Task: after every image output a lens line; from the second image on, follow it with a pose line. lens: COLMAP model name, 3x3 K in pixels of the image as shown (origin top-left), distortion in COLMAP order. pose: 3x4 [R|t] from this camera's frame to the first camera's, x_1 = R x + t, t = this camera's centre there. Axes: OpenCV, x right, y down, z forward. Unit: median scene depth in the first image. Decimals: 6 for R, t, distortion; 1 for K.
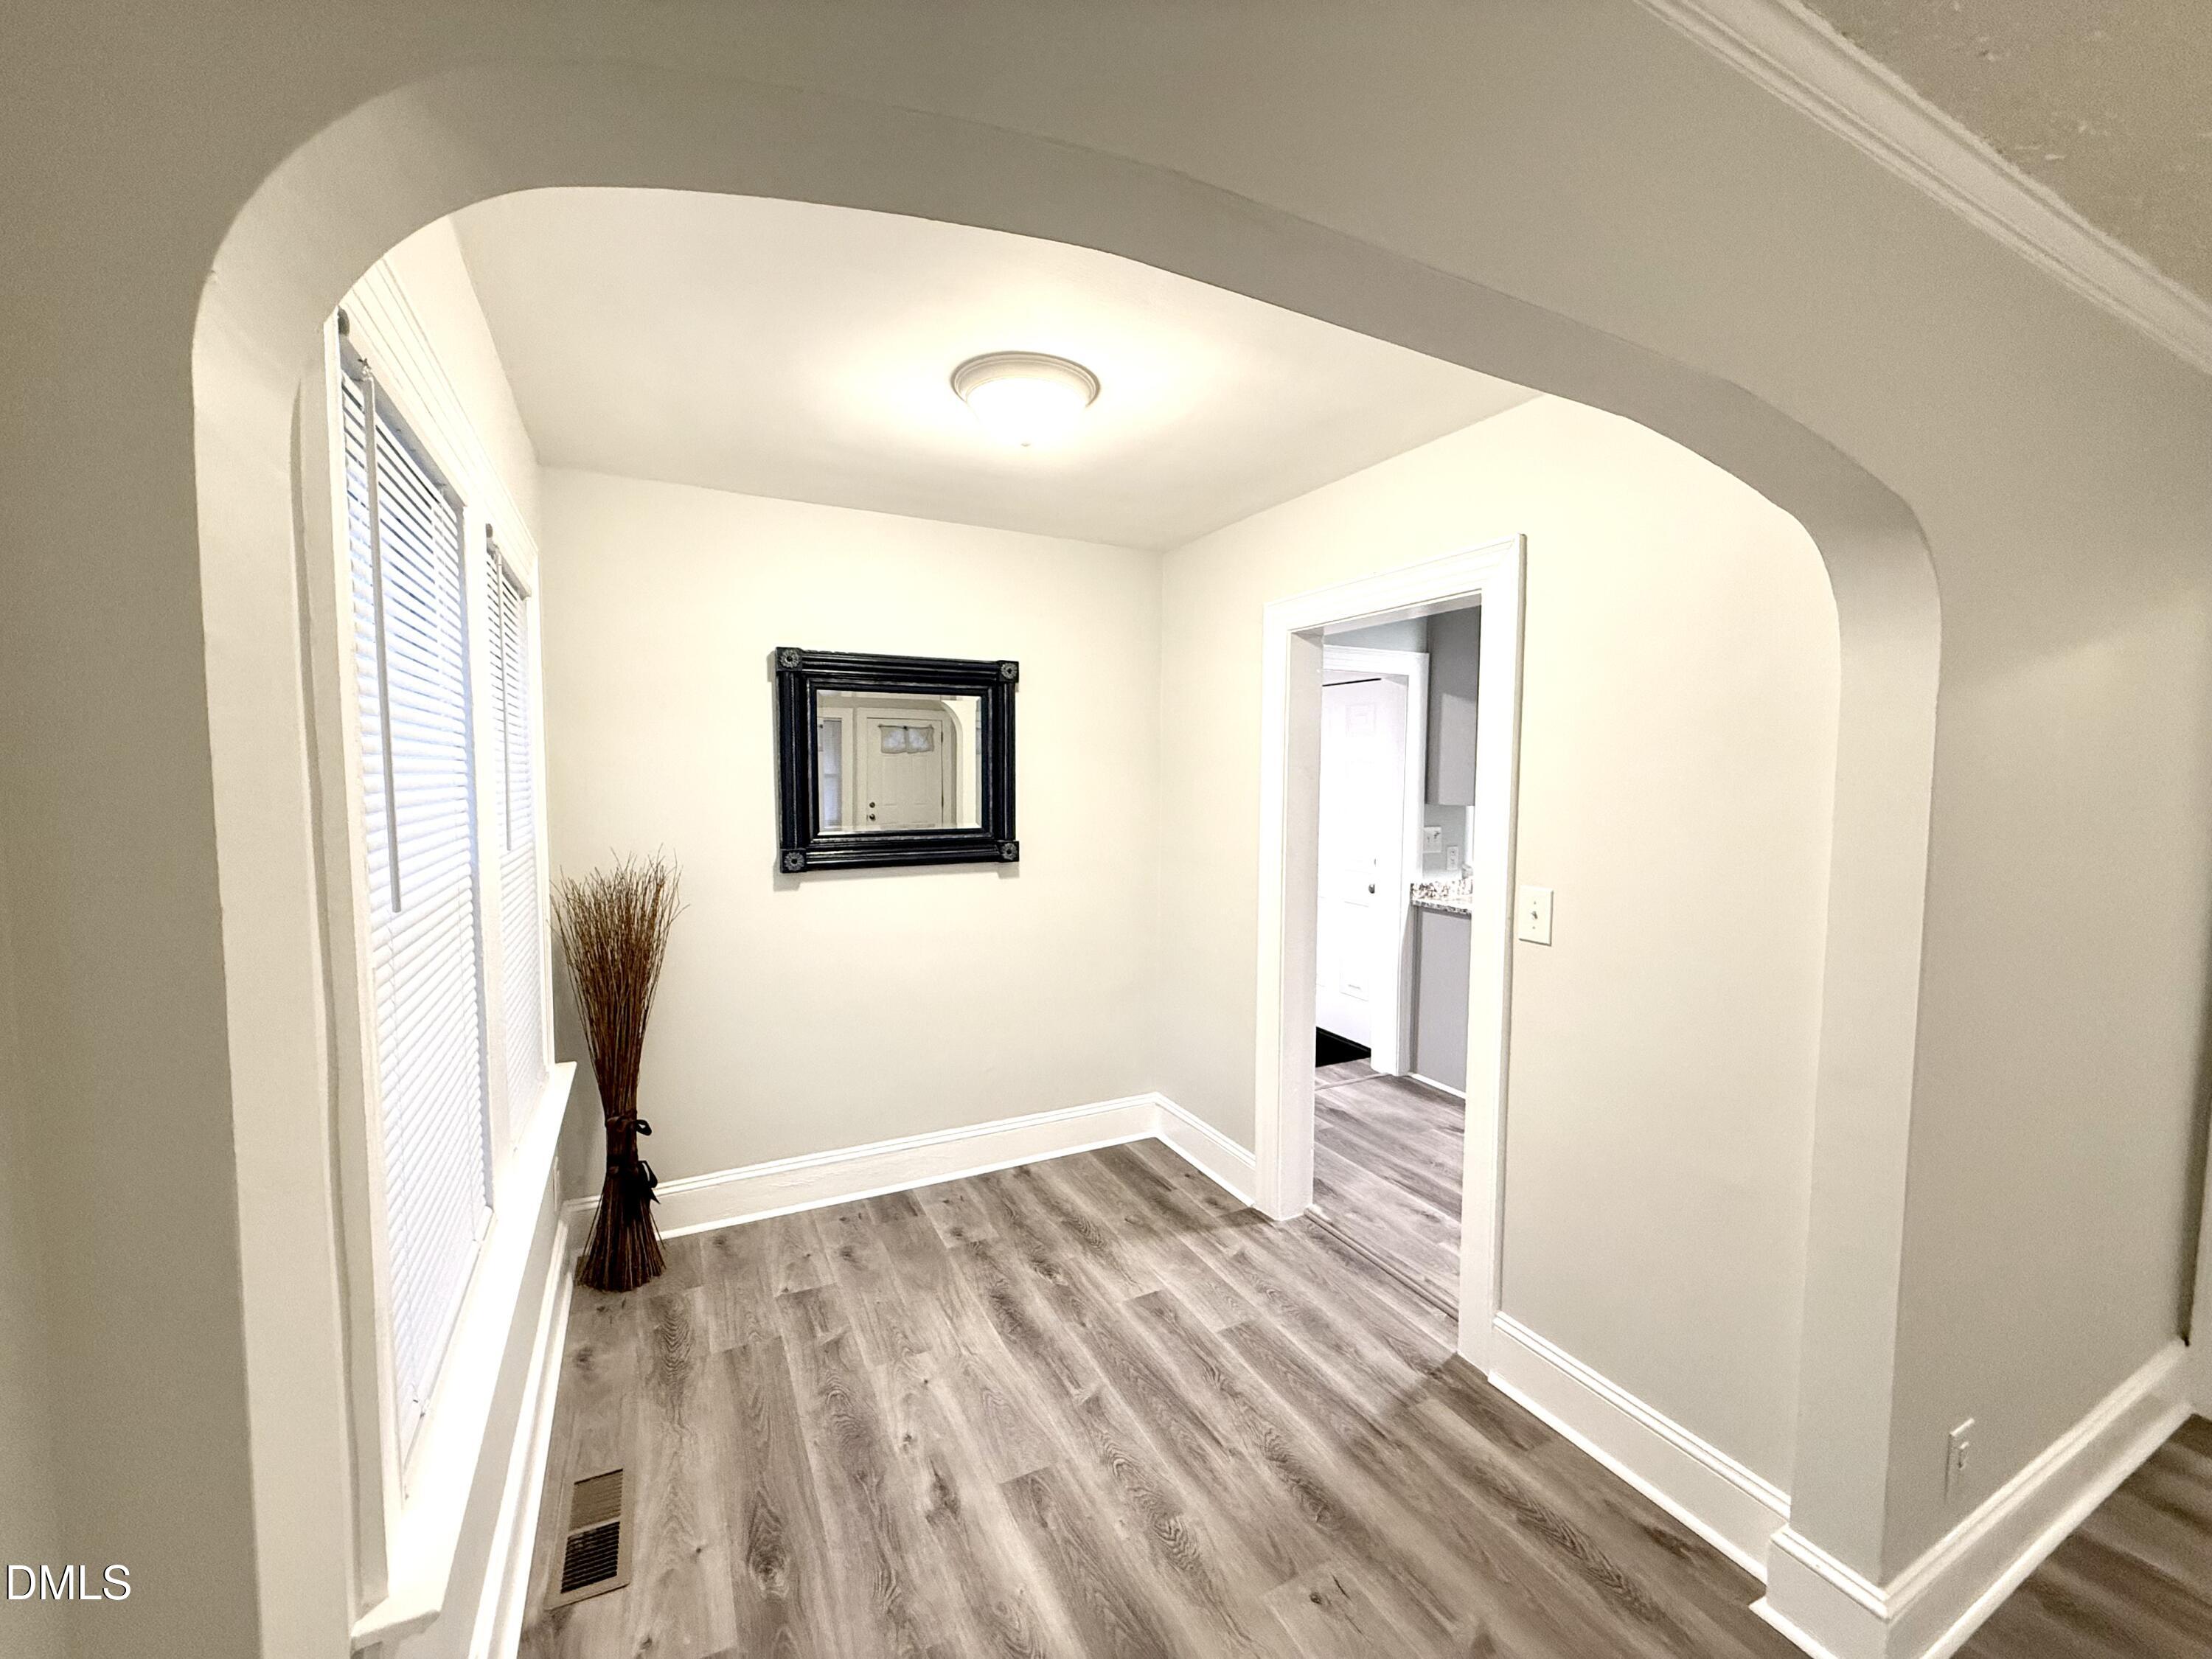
lens RADIAL K [[880.2, 0, 1098.5], [0, 880.2, 830.5], [0, 0, 1]] dist [0.003392, -0.001283]
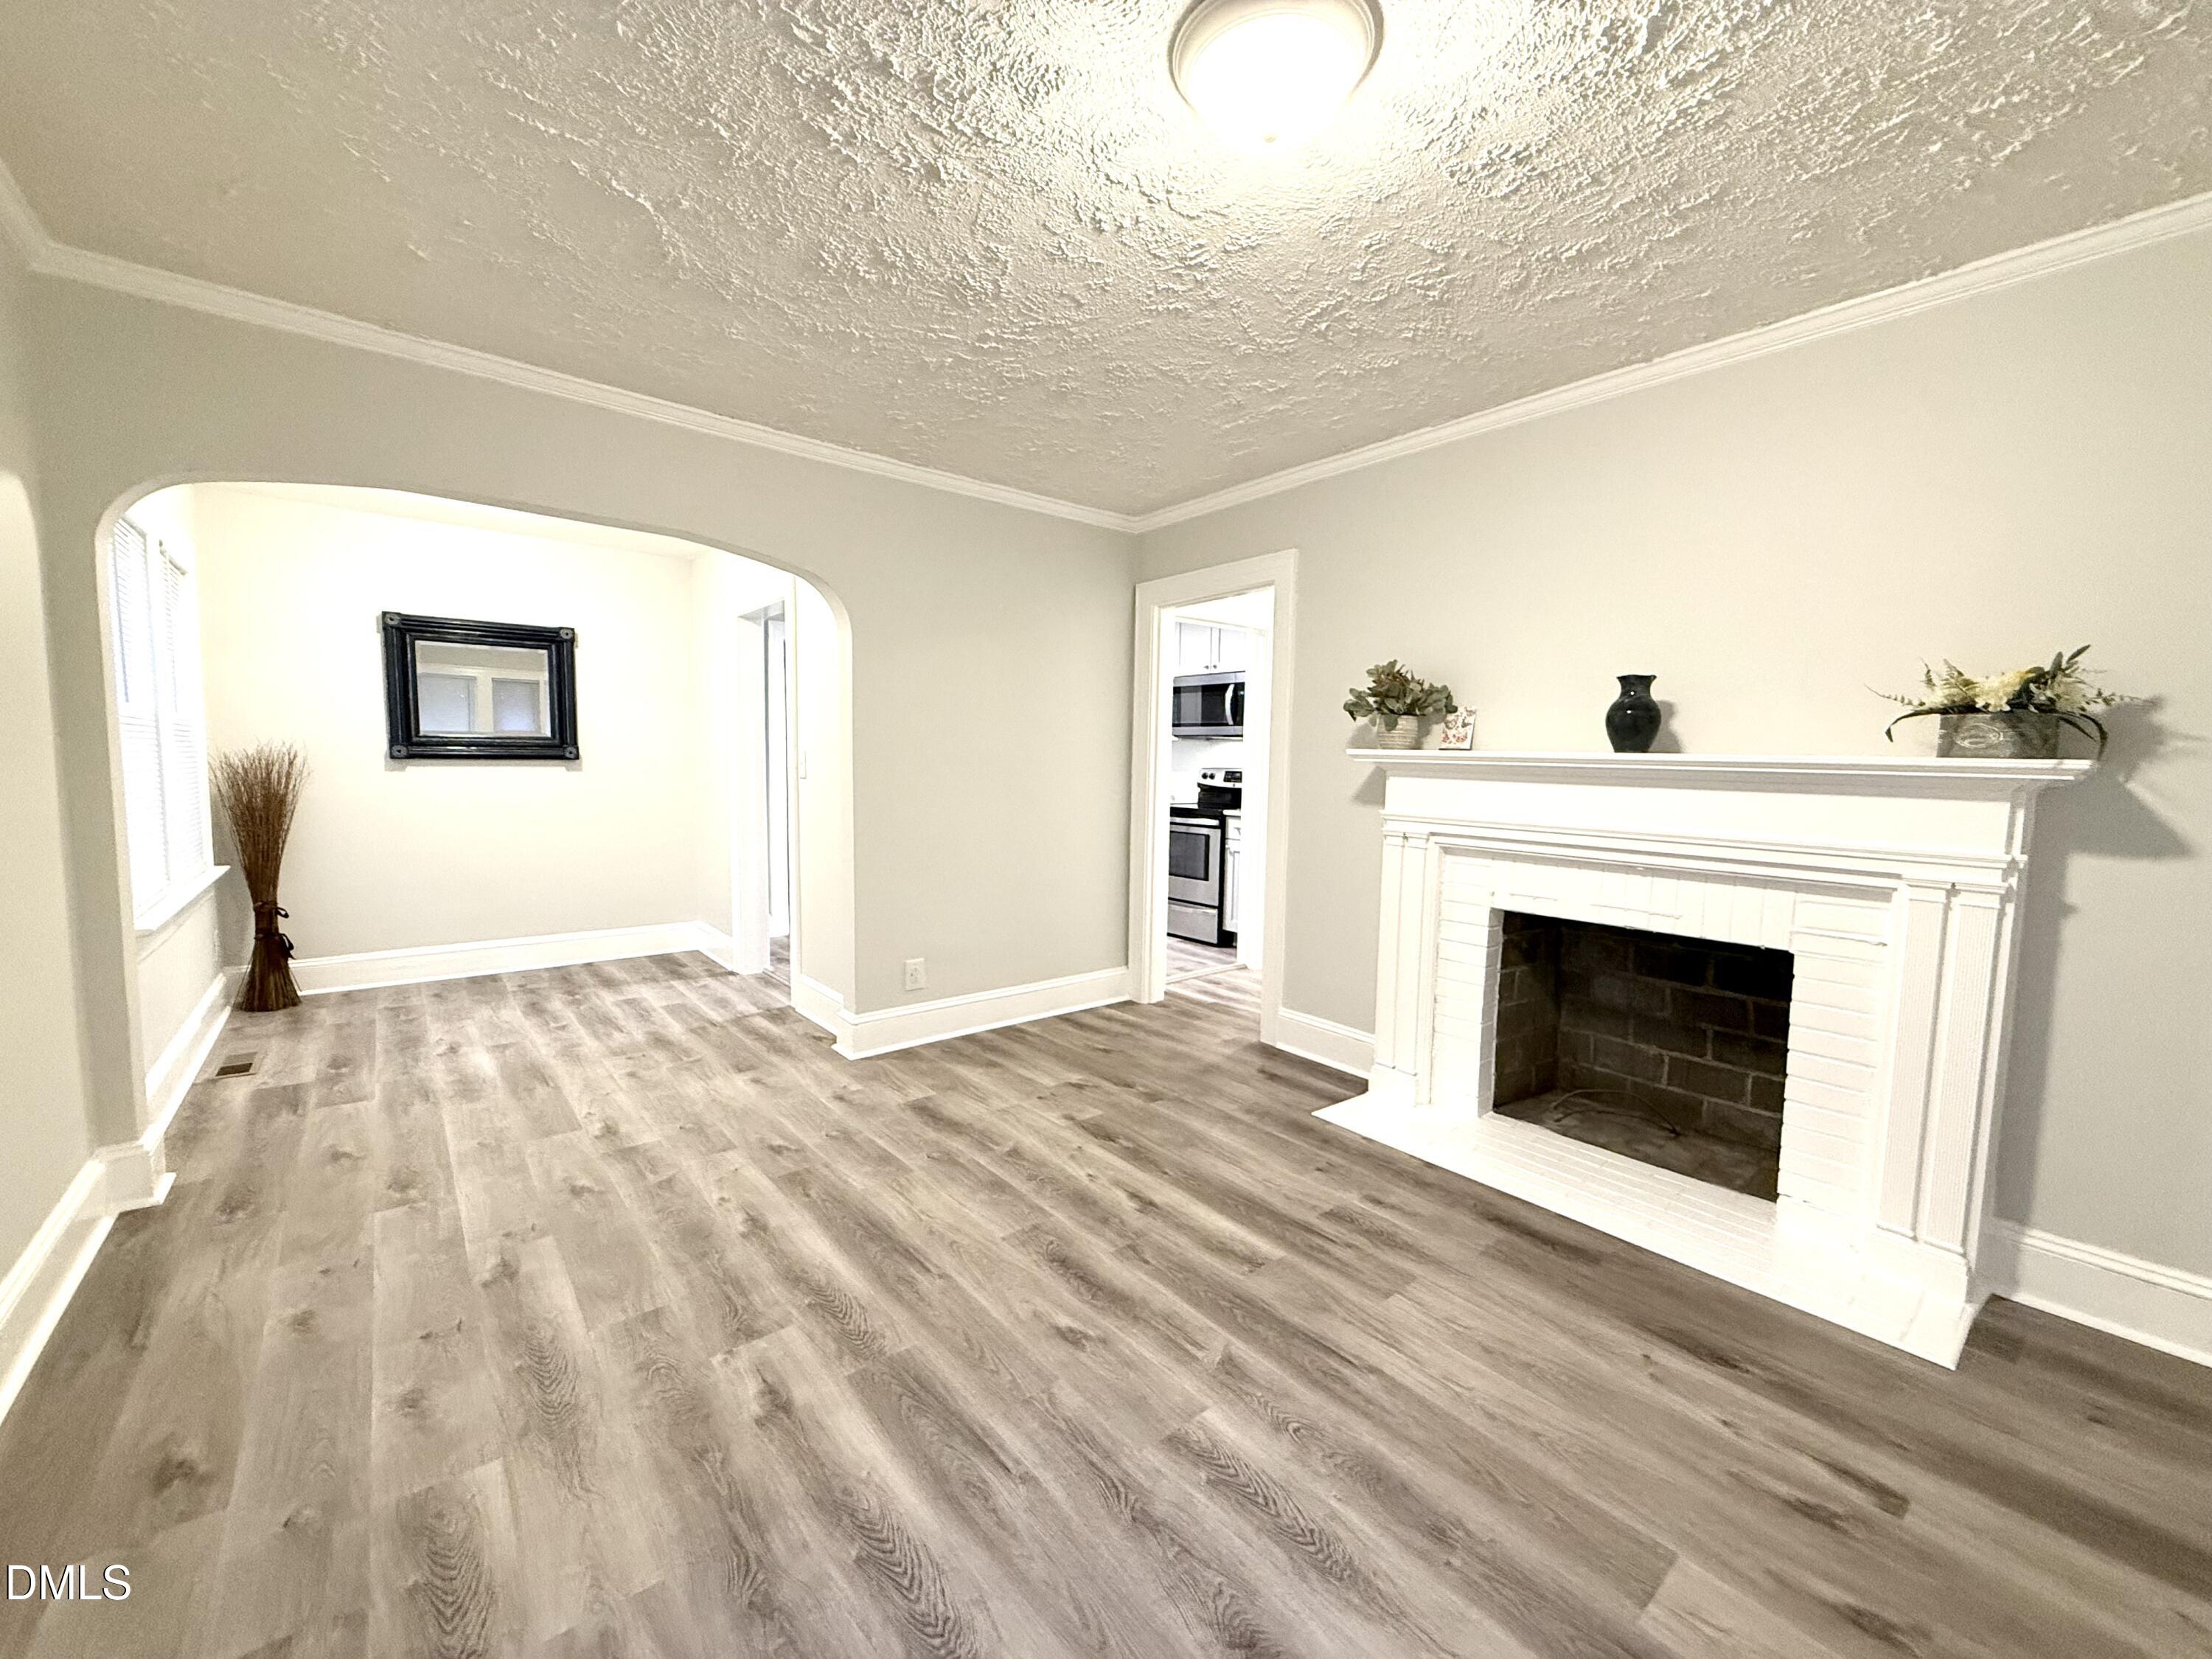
lens RADIAL K [[880.2, 0, 1100.9], [0, 880.2, 829.3], [0, 0, 1]] dist [0.003392, -0.001283]
pose [[0.975727, -0.007625, 0.218857, 0.604132], [0.004509, 0.999881, 0.014734, 0.181632], [-0.218943, -0.013389, 0.975646, -0.912790]]
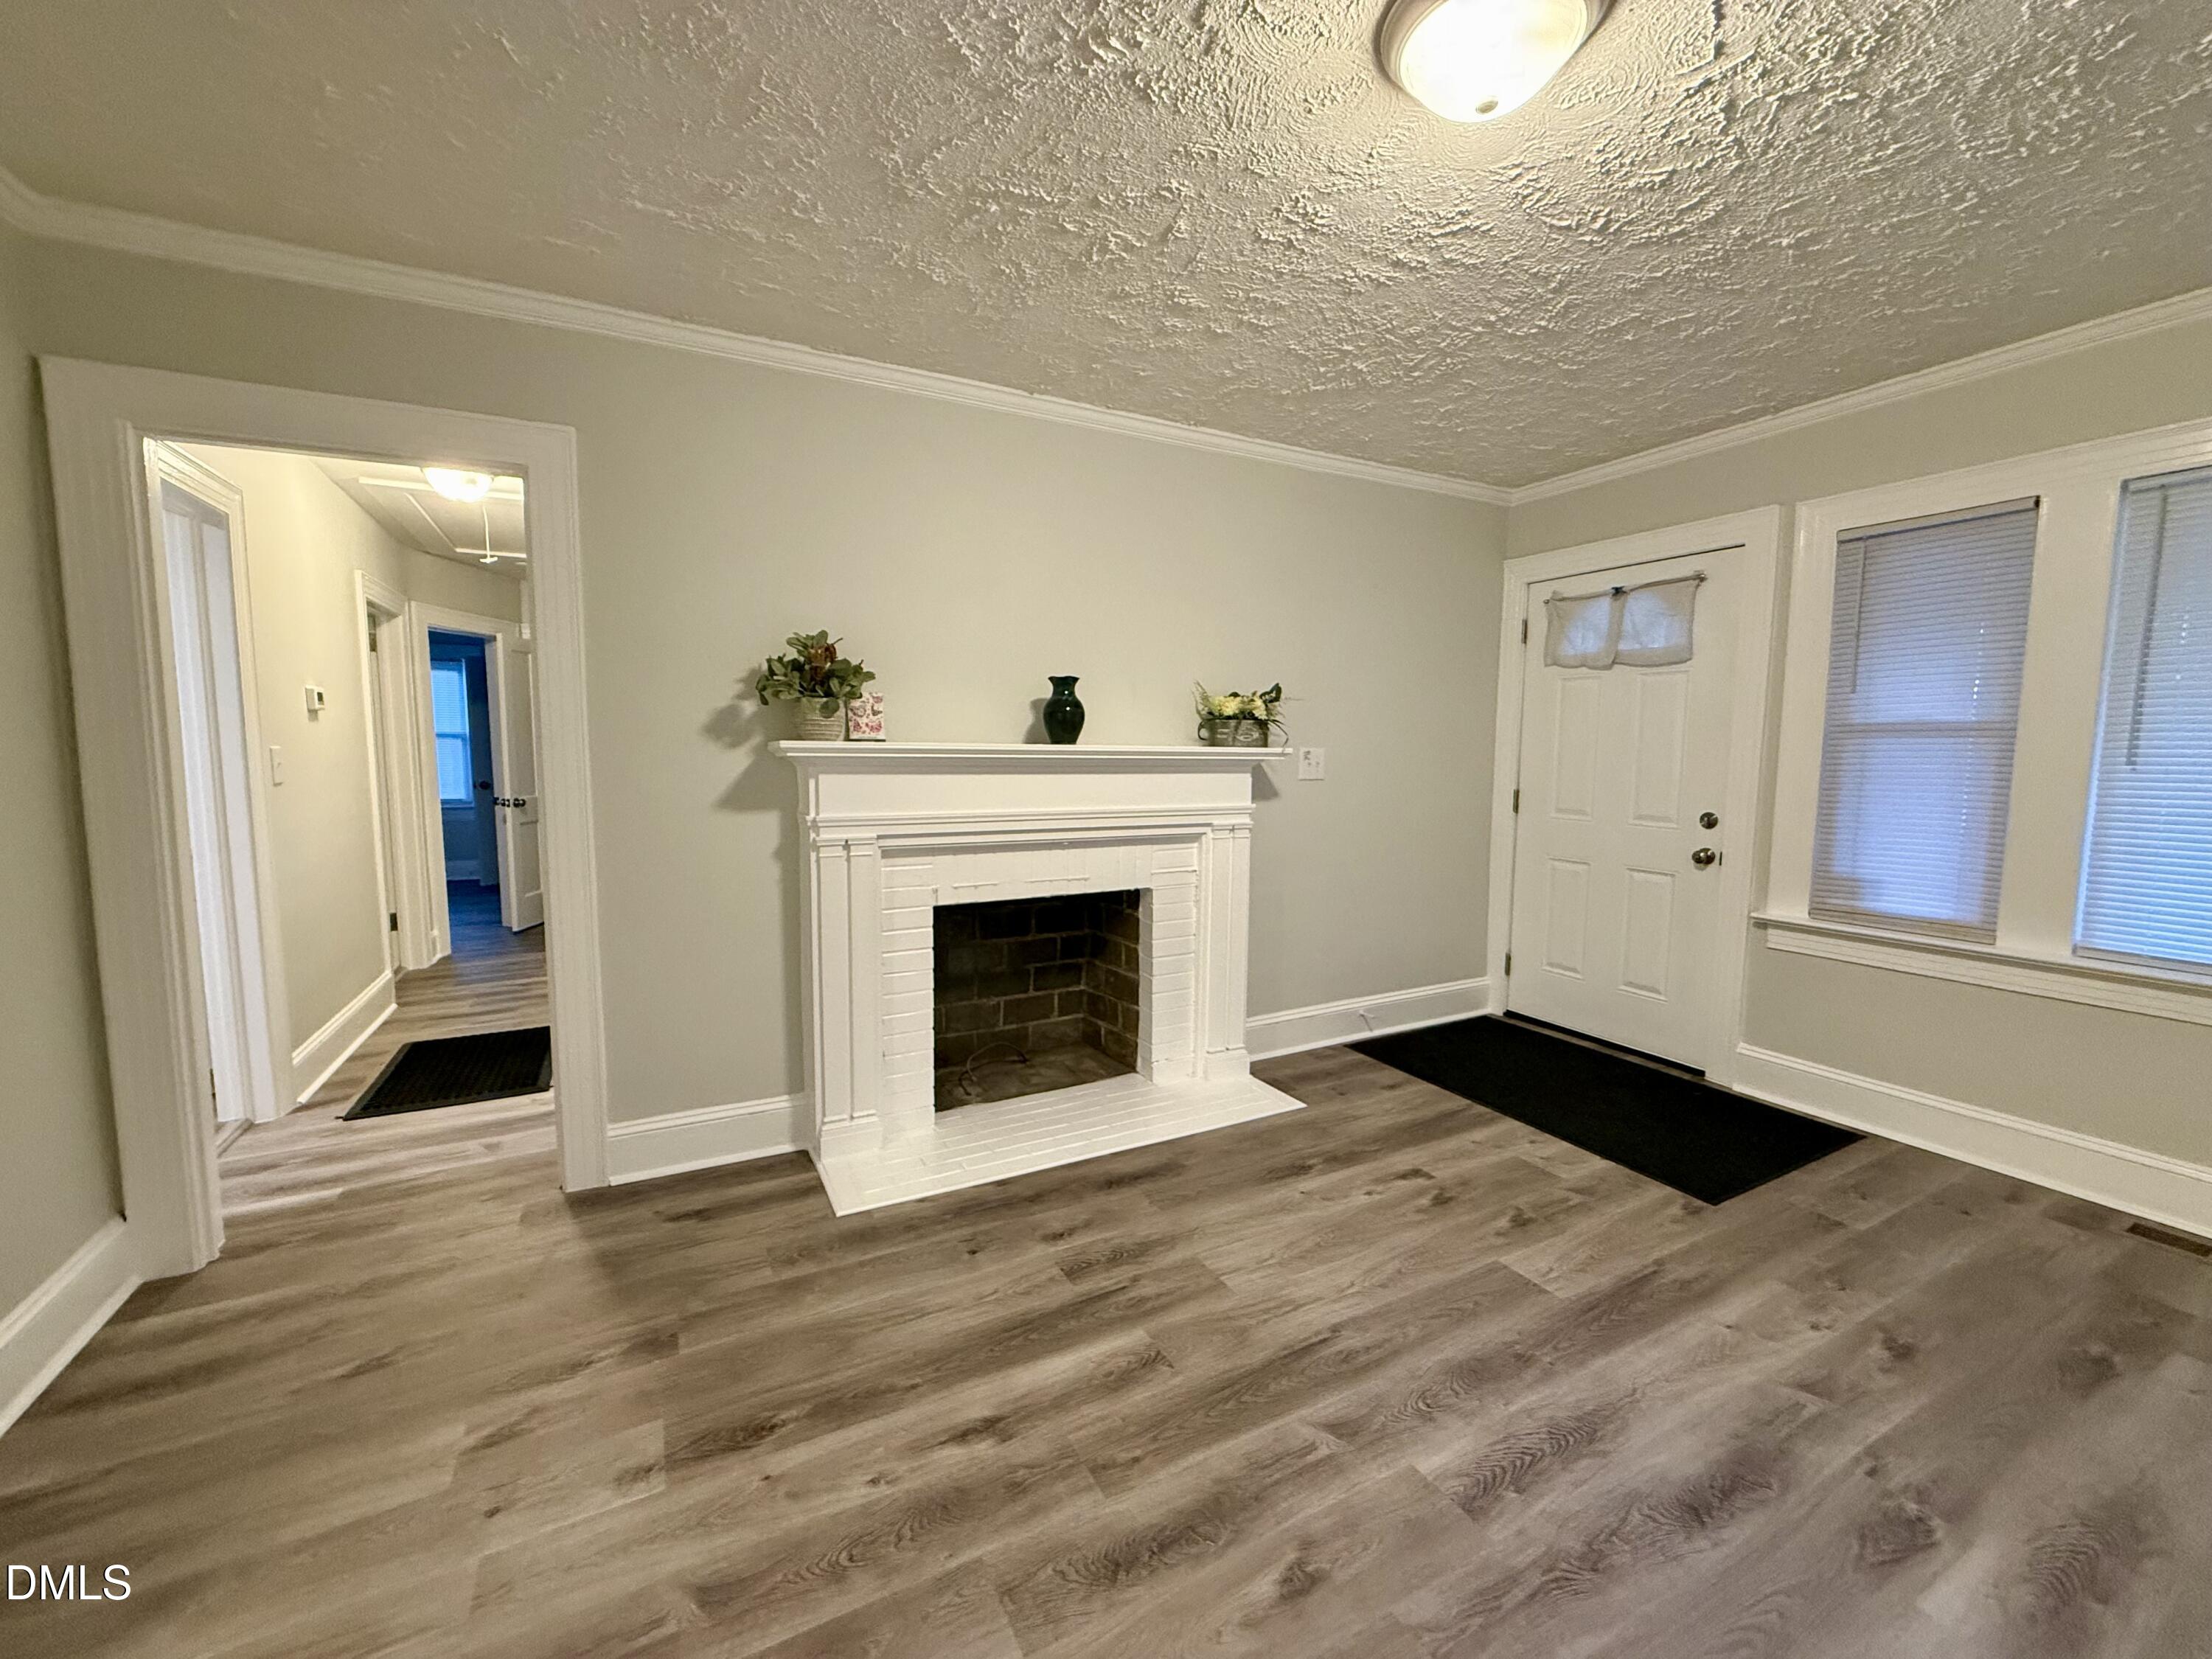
lens RADIAL K [[880.2, 0, 1098.6], [0, 880.2, 829.0], [0, 0, 1]] dist [0.003392, -0.001283]
pose [[-0.013987, -0.104146, 0.994464, 0.253785], [0.064485, 0.992397, 0.104836, 0.103231], [-0.997821, 0.065594, -0.007165, -0.082575]]
